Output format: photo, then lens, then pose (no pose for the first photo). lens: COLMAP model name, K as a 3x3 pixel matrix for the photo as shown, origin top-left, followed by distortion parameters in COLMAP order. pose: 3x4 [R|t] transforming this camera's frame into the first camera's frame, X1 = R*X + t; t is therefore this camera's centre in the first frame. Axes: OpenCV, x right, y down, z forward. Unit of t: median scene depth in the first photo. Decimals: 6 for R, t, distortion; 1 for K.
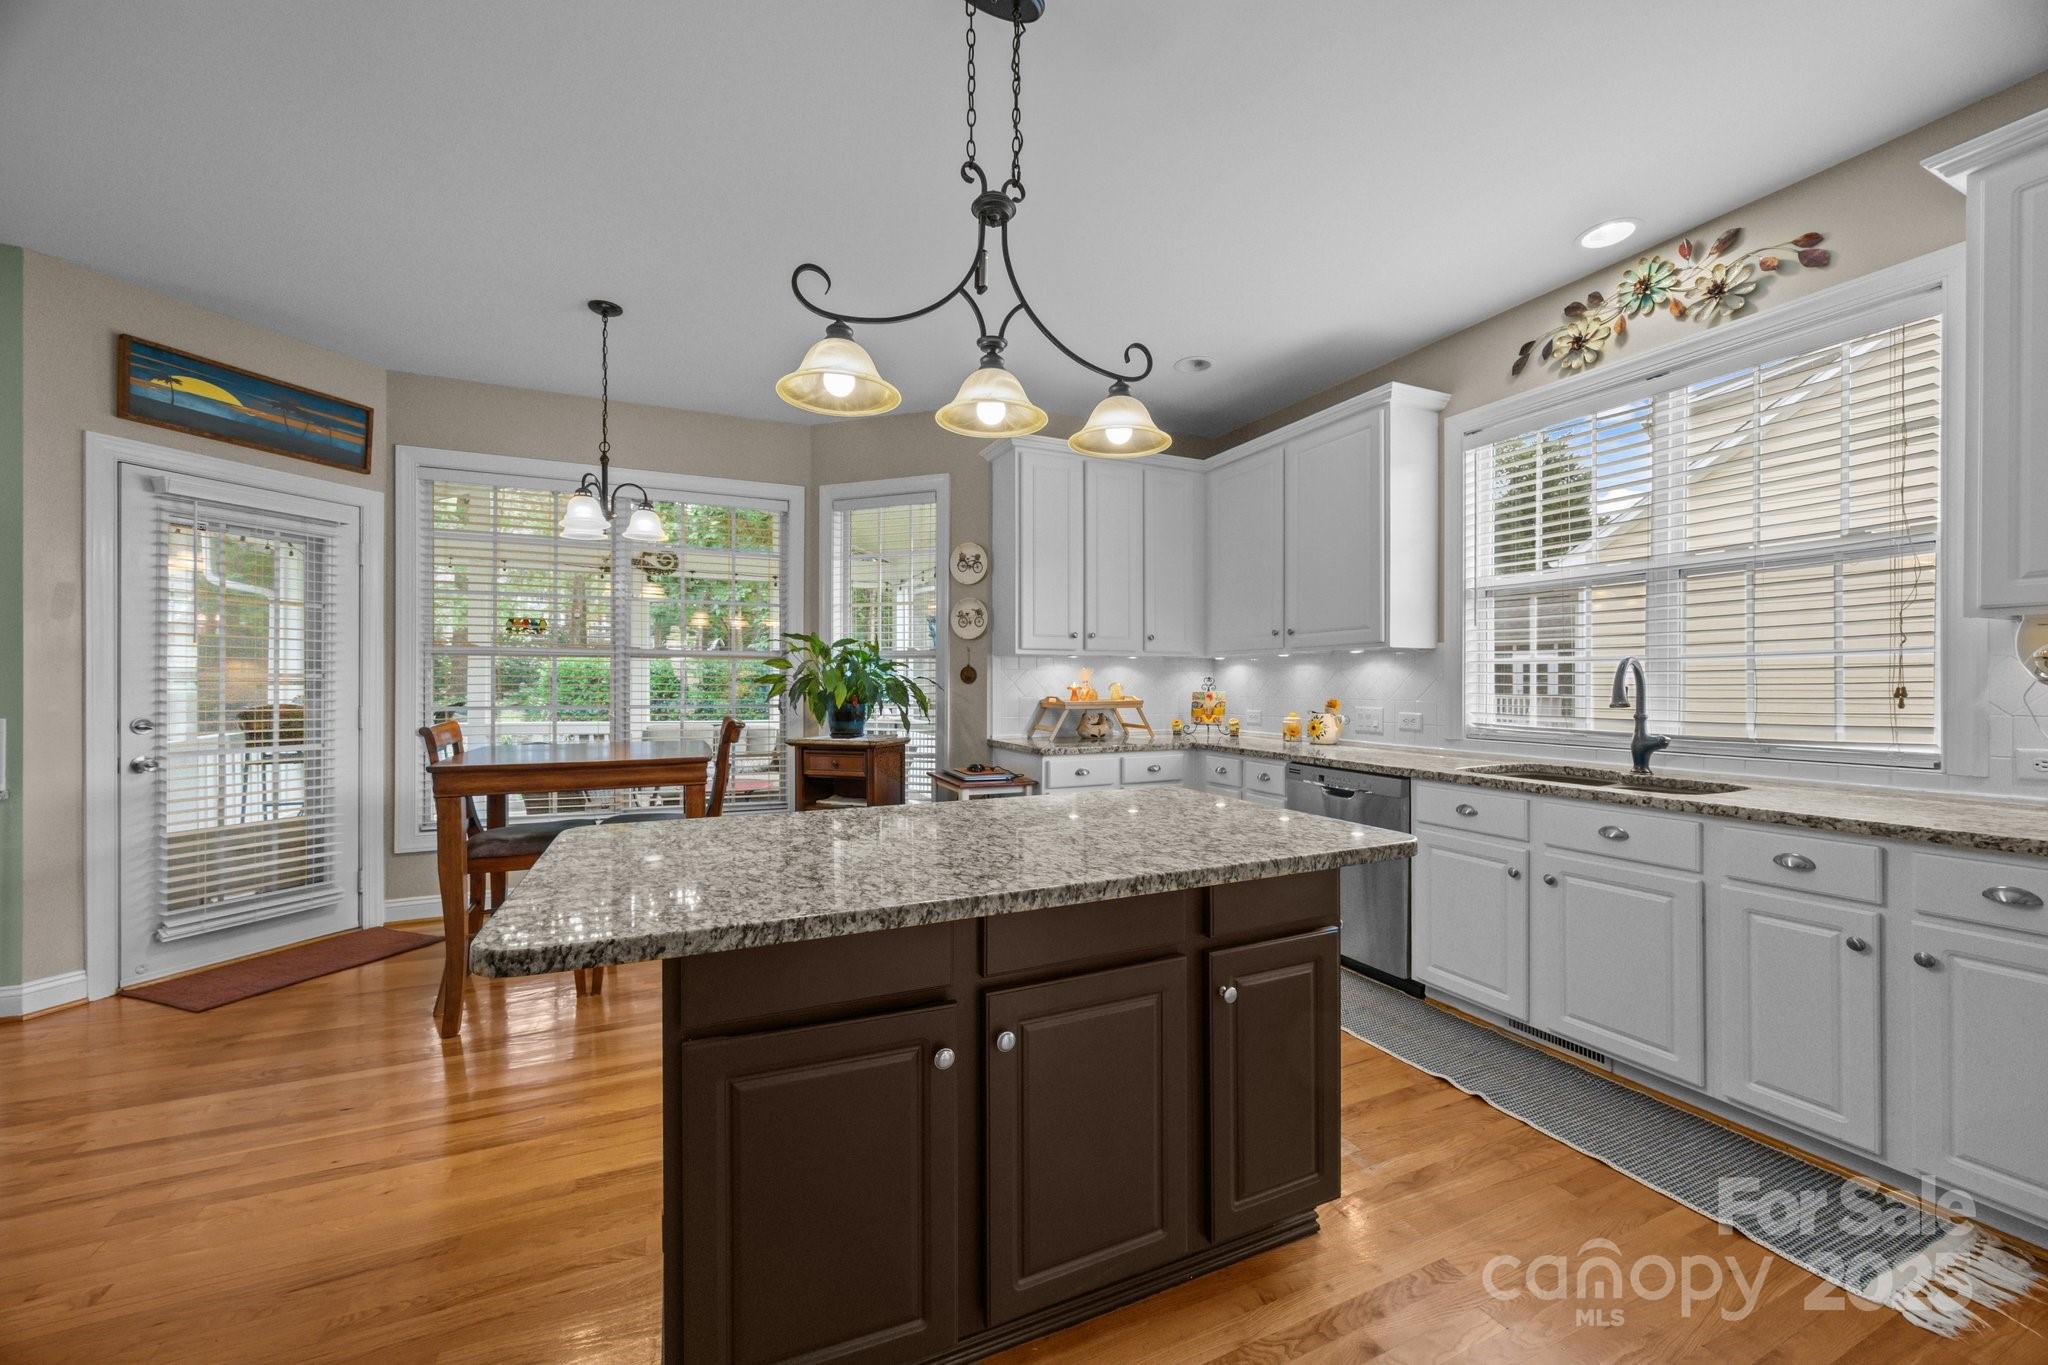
lens RADIAL K [[779.9, 0, 1016.1], [0, 779.9, 679.0], [0, 0, 1]] dist [-0.002825, -0.000003]
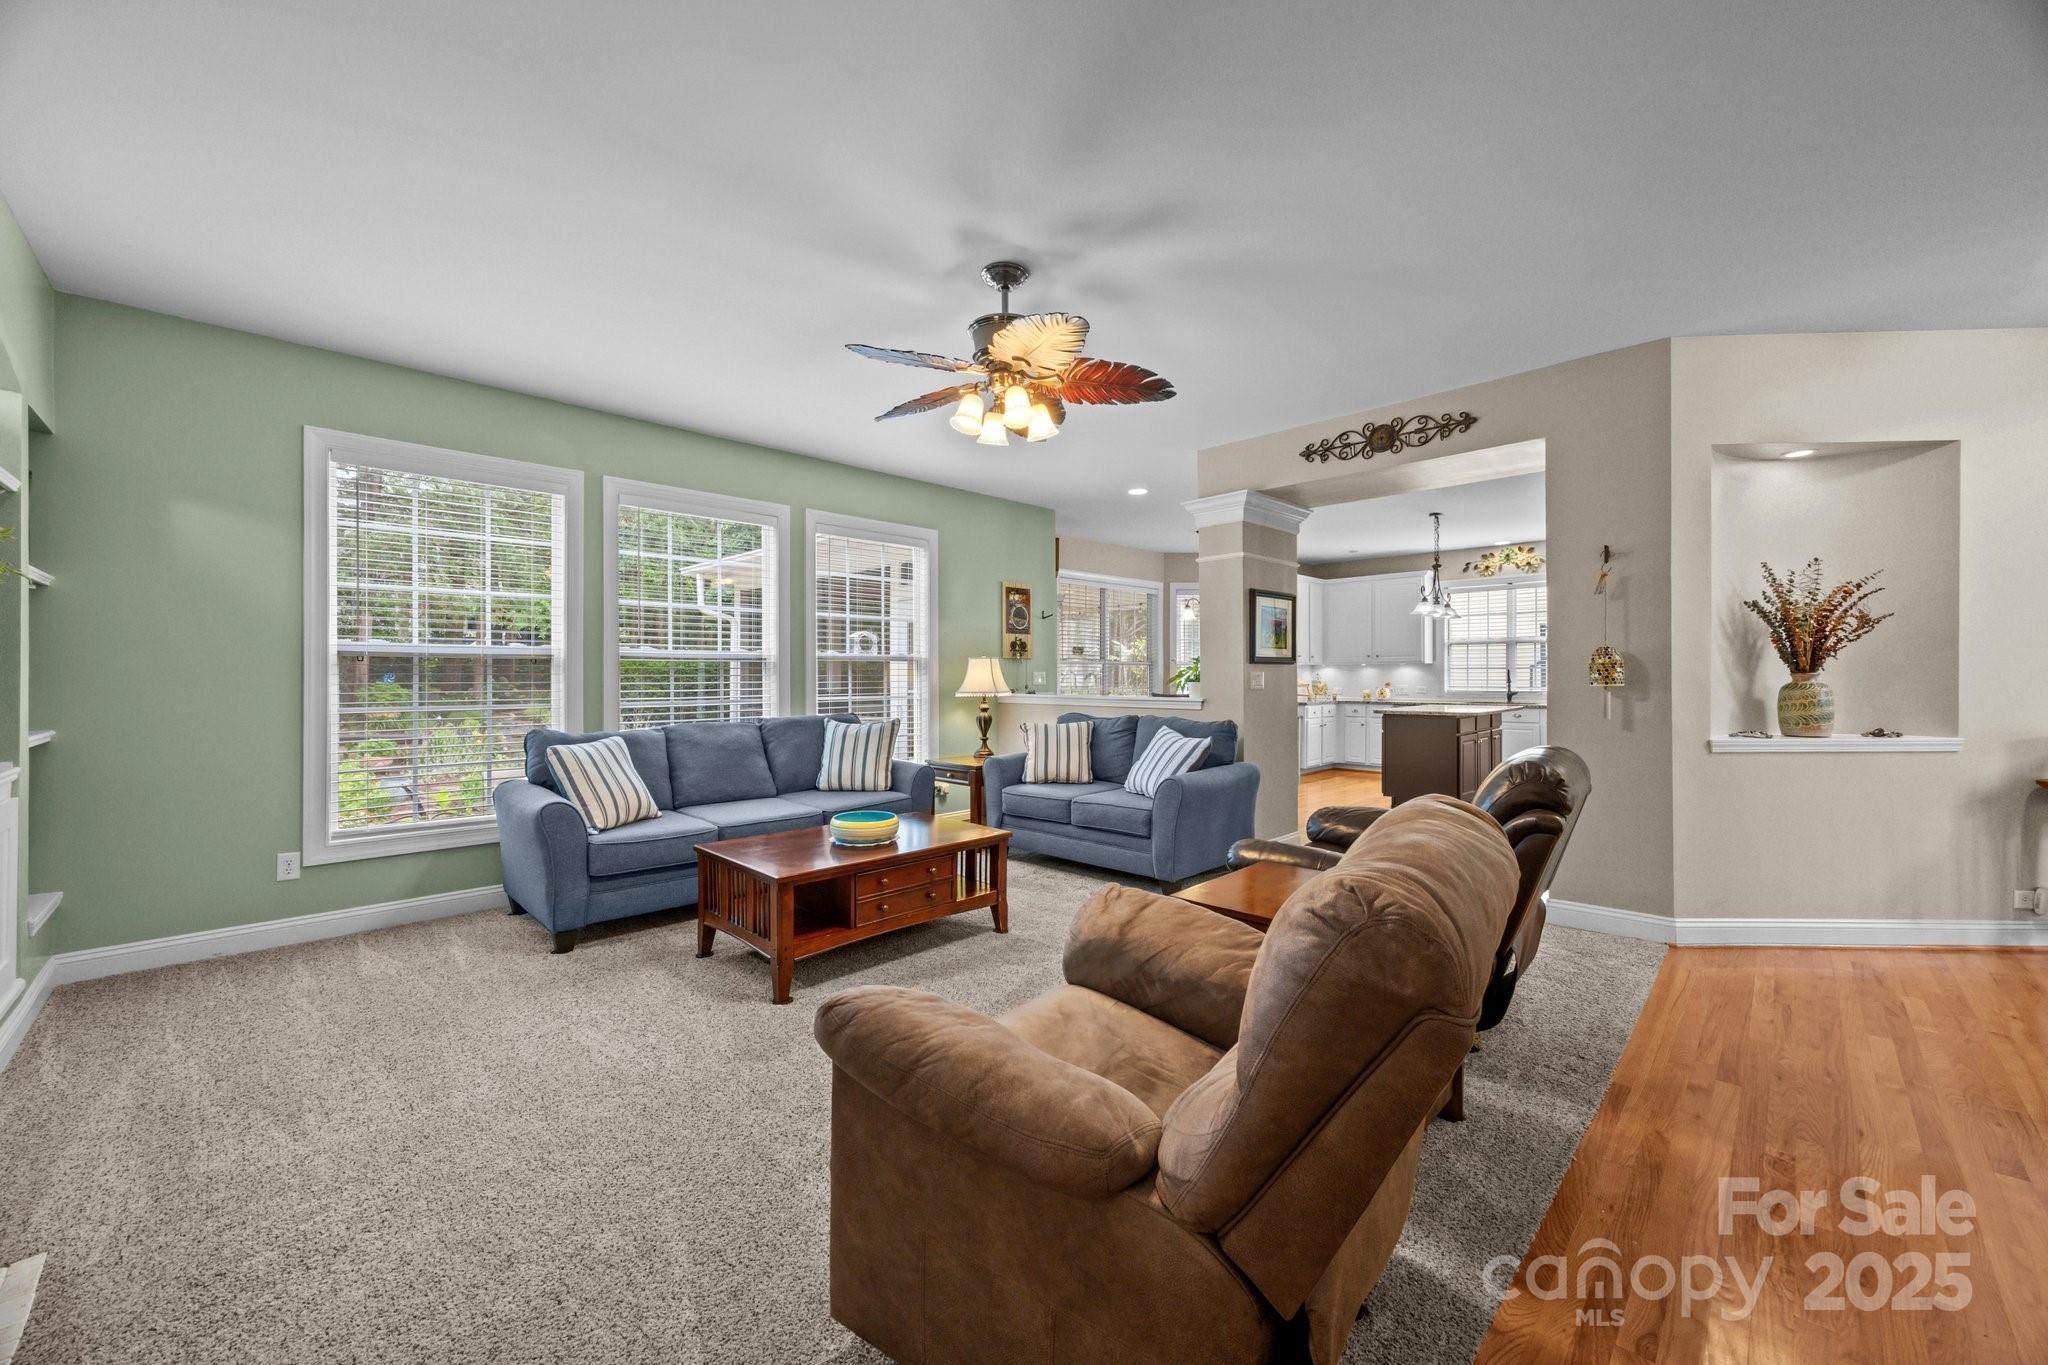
lens RADIAL K [[779.9, 0, 1031.0], [0, 779.9, 676.8], [0, 0, 1]] dist [-0.002825, -0.000003]
pose [[0.931652, -0.004503, 0.363325, -2.225229], [0.002711, 0.999982, 0.005443, -0.013133], [-0.363343, -0.004086, 0.931647, -1.317649]]
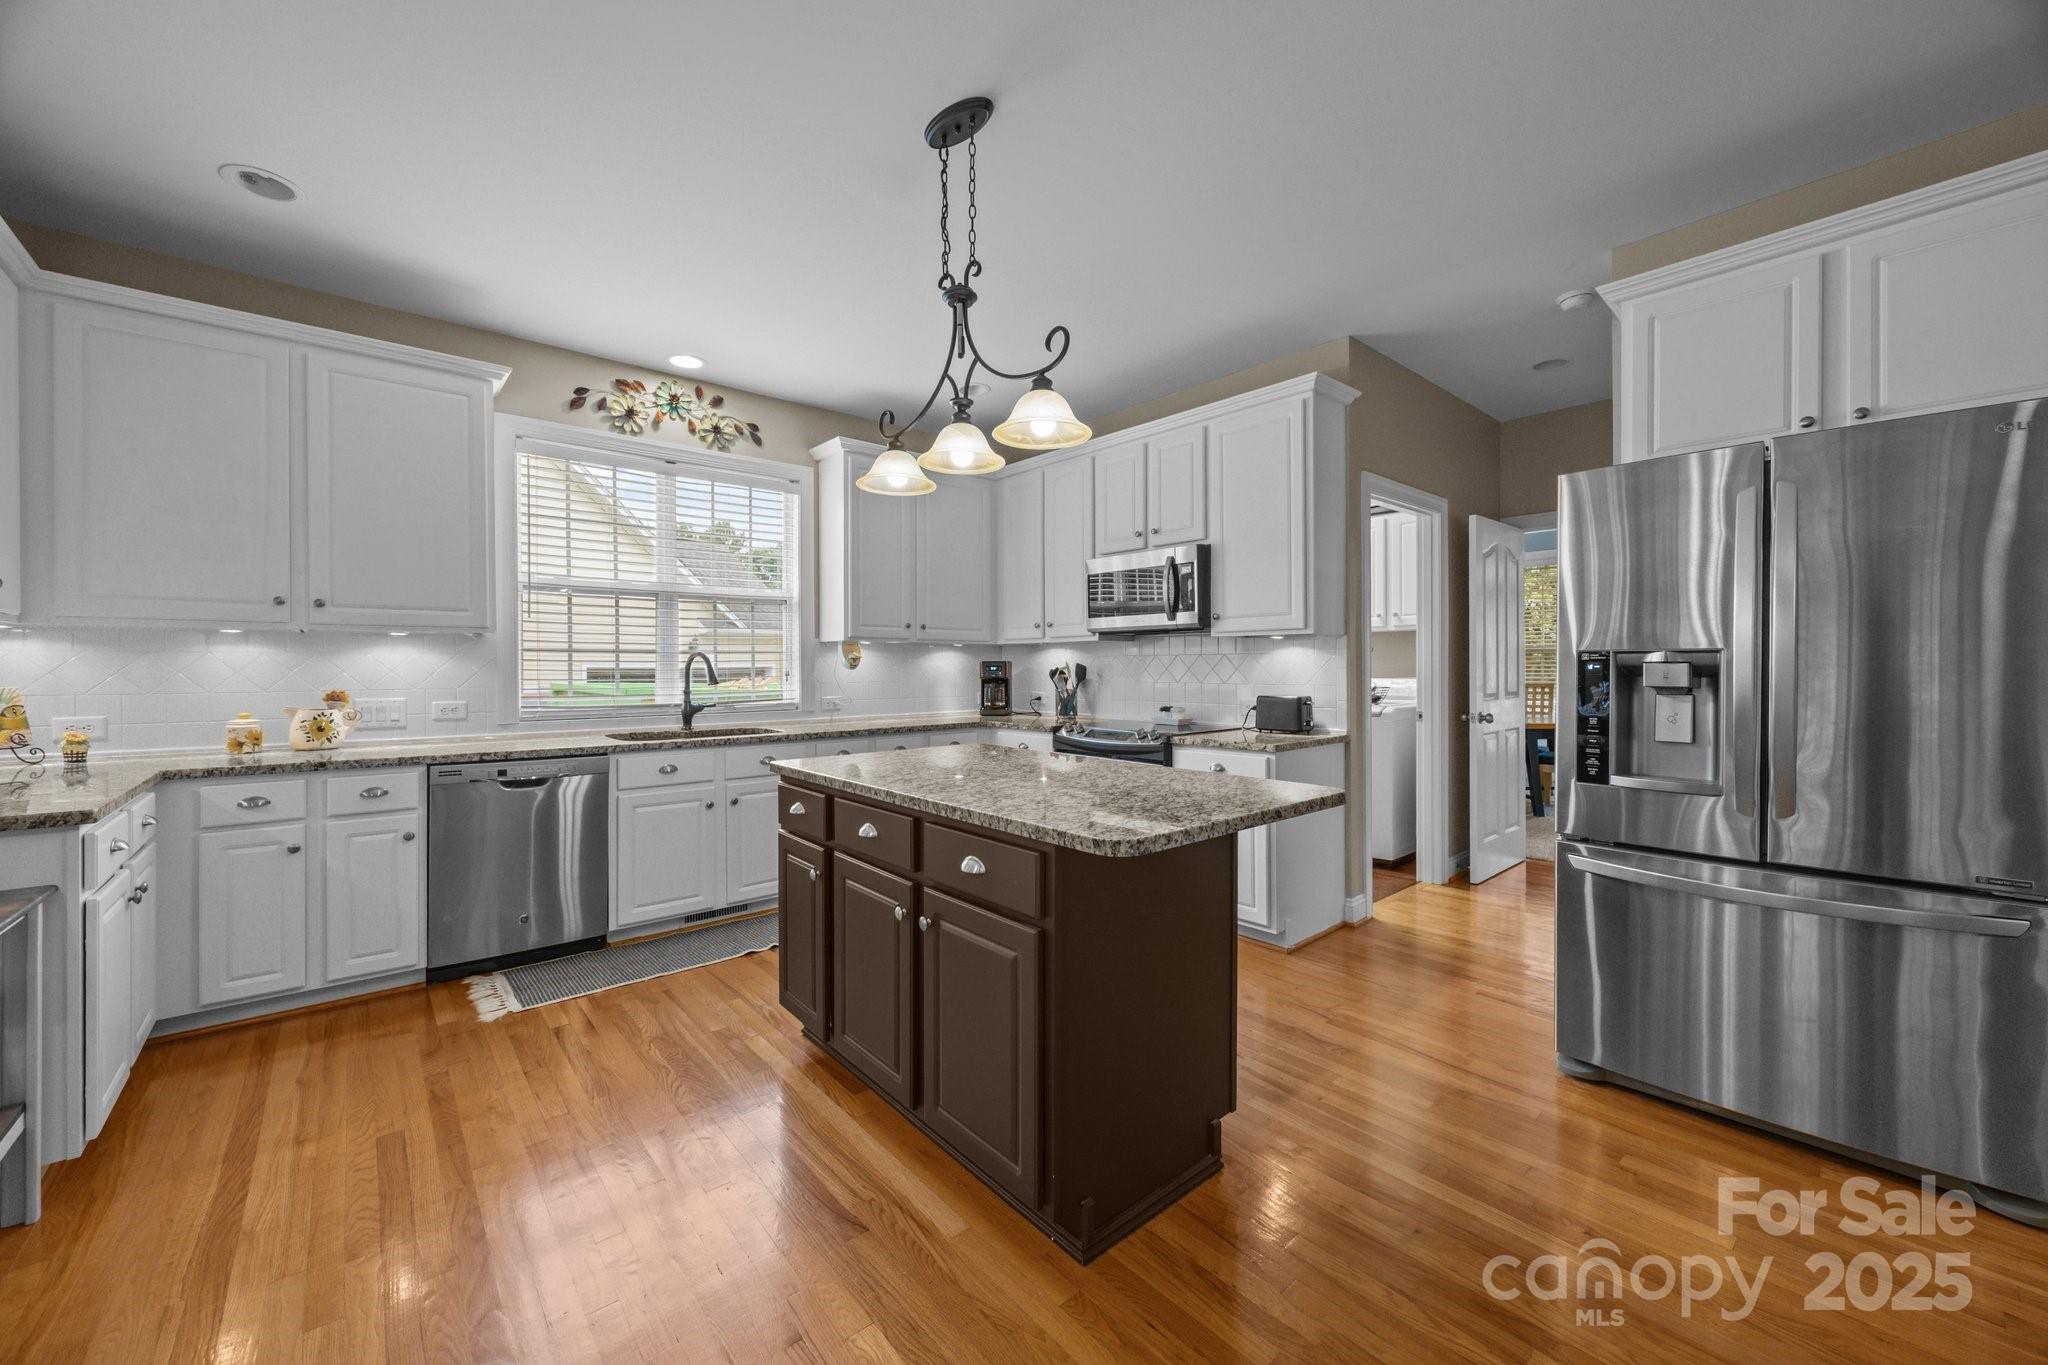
lens RADIAL K [[779.9, 0, 1019.3], [0, 779.9, 666.8], [0, 0, 1]] dist [-0.002825, -0.000003]
pose [[-0.285192, -0.001566, 0.958469, -0.766949], [-0.003923, 0.999992, 0.000467, -0.002587], [-0.958462, -0.003627, -0.285196, 0.767867]]
